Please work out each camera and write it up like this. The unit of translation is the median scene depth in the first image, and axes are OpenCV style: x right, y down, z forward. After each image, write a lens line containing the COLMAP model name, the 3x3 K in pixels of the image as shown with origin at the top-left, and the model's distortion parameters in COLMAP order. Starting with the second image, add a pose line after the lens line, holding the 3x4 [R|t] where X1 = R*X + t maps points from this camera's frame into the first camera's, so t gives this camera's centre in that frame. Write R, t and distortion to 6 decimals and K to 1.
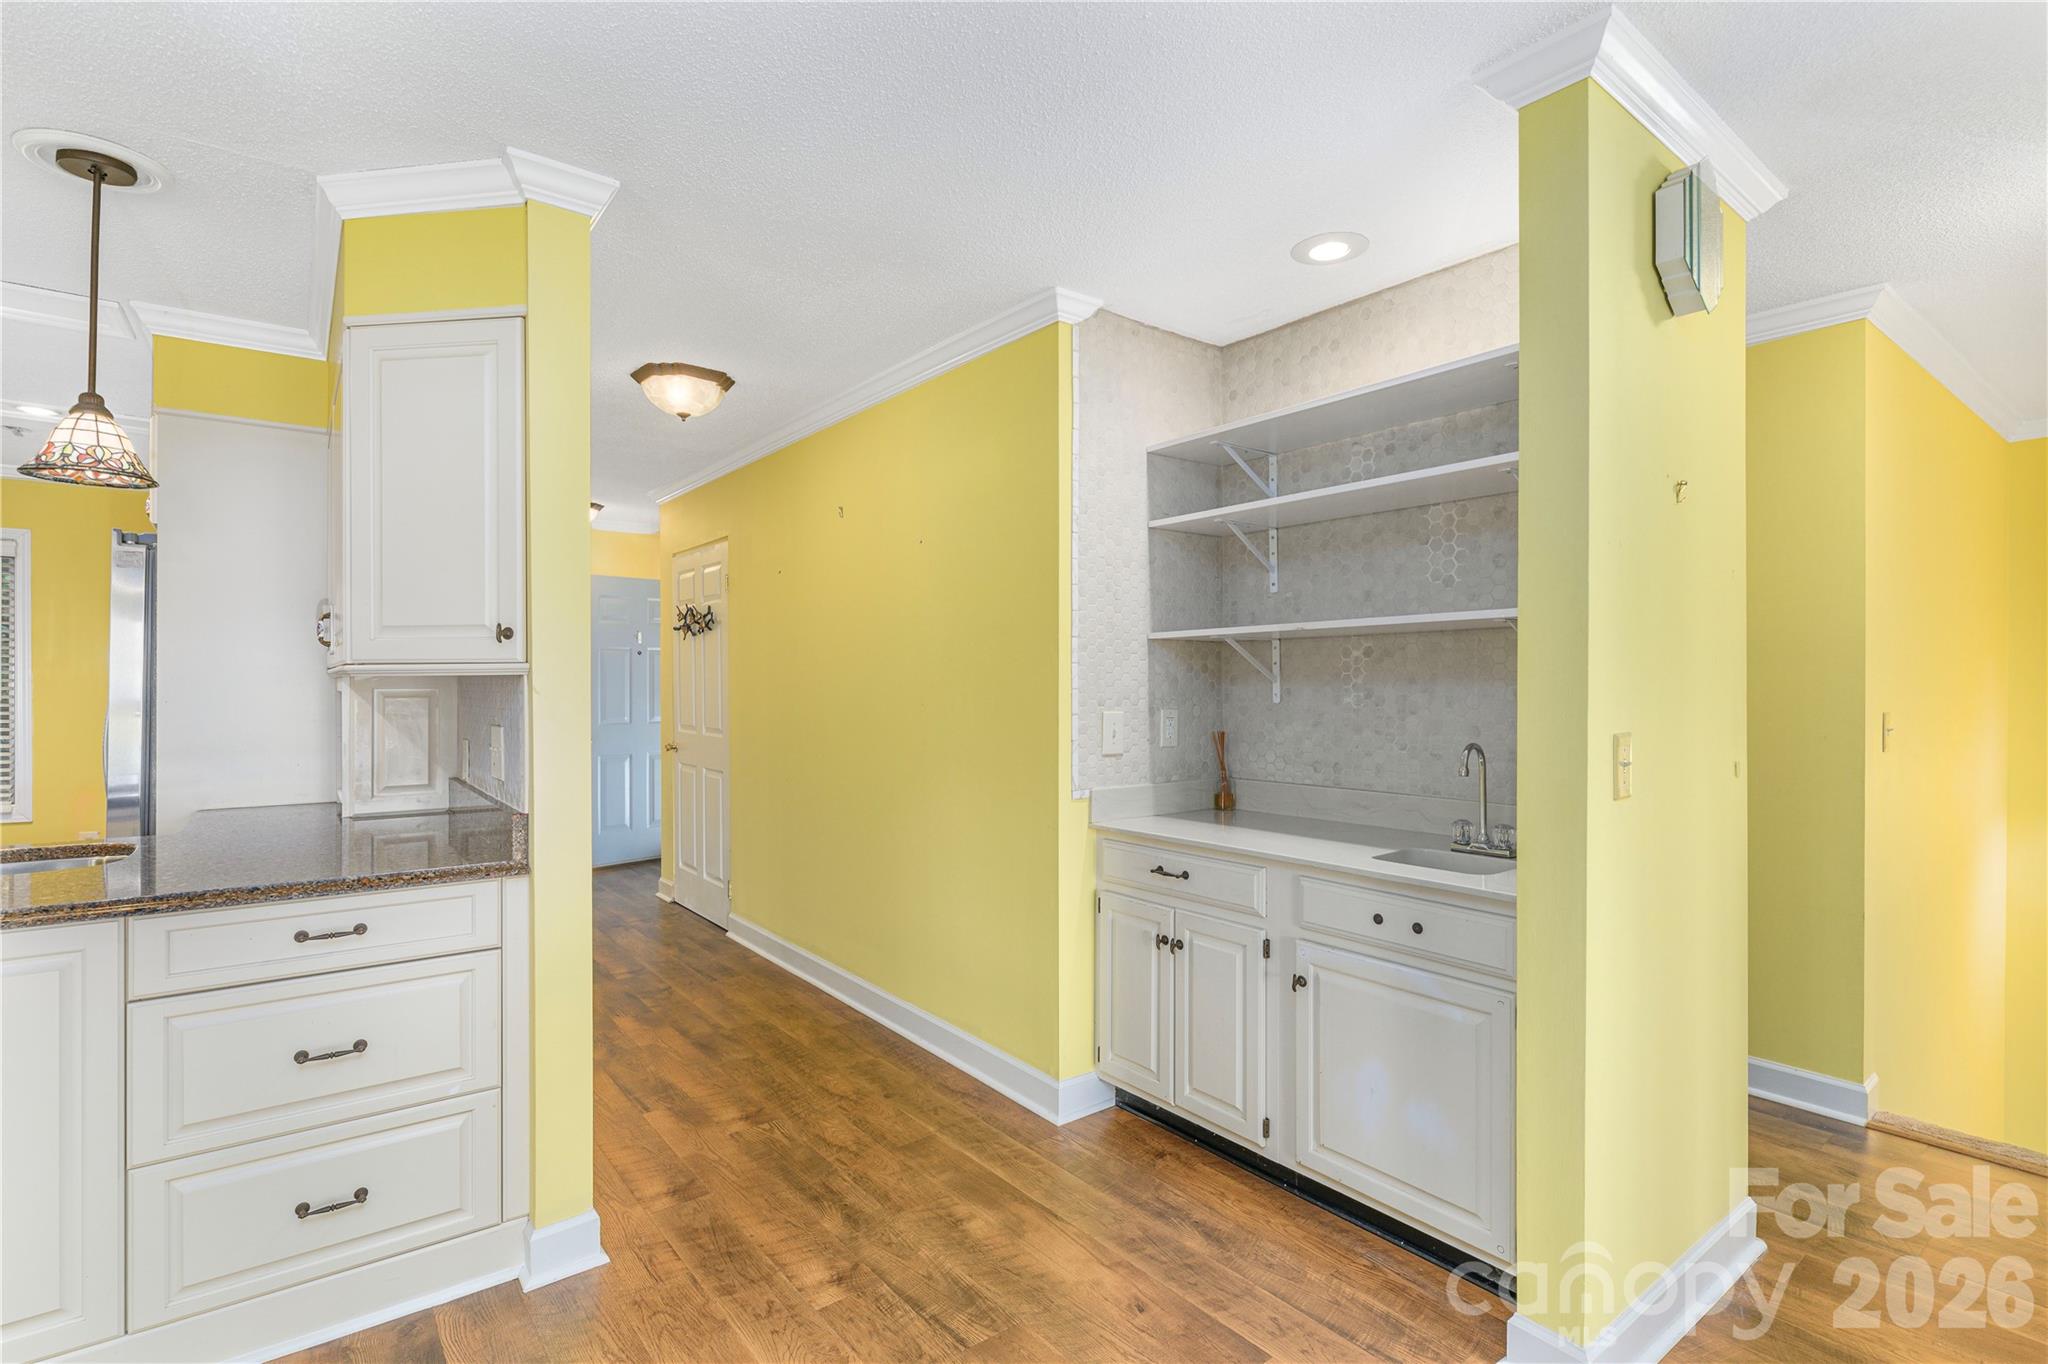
lens RADIAL K [[962.9, 0, 1031.9], [0, 962.9, 681.2], [0, 0, 1]] dist [-0.011846, 0.000011]
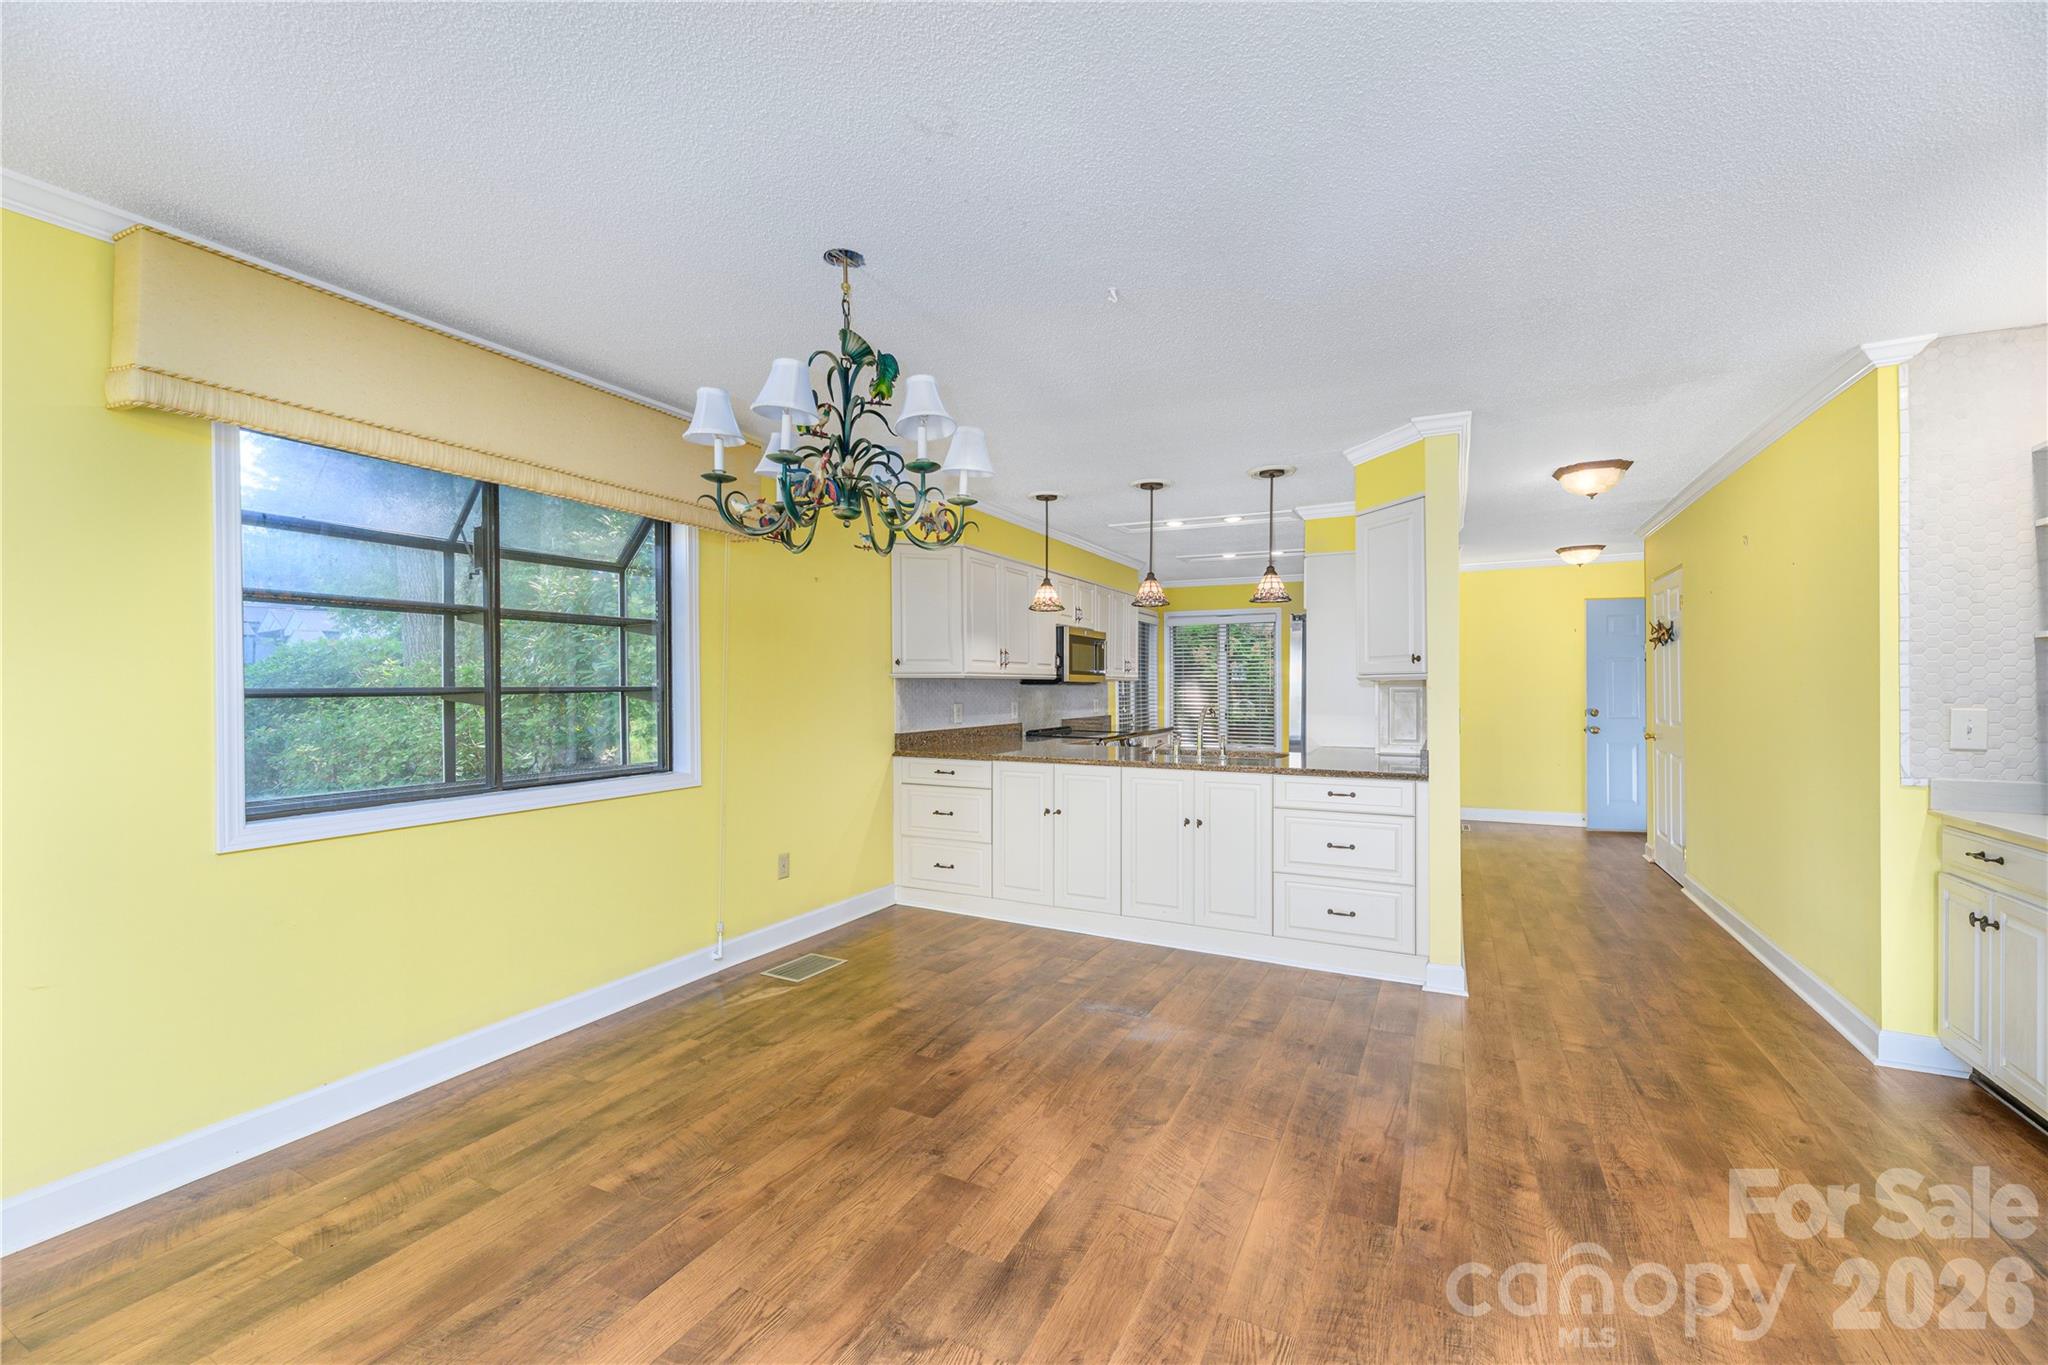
lens RADIAL K [[834.8, 0, 1024.8], [0, 834.8, 685.6], [0, 0, 1]] dist [0.003056, -0.000374]
pose [[0.419695, -0.002526, -0.907661, 0.501090], [0.003591, 0.999993, -0.001122, 0.003339], [0.907658, -0.002788, 0.419702, -0.342610]]
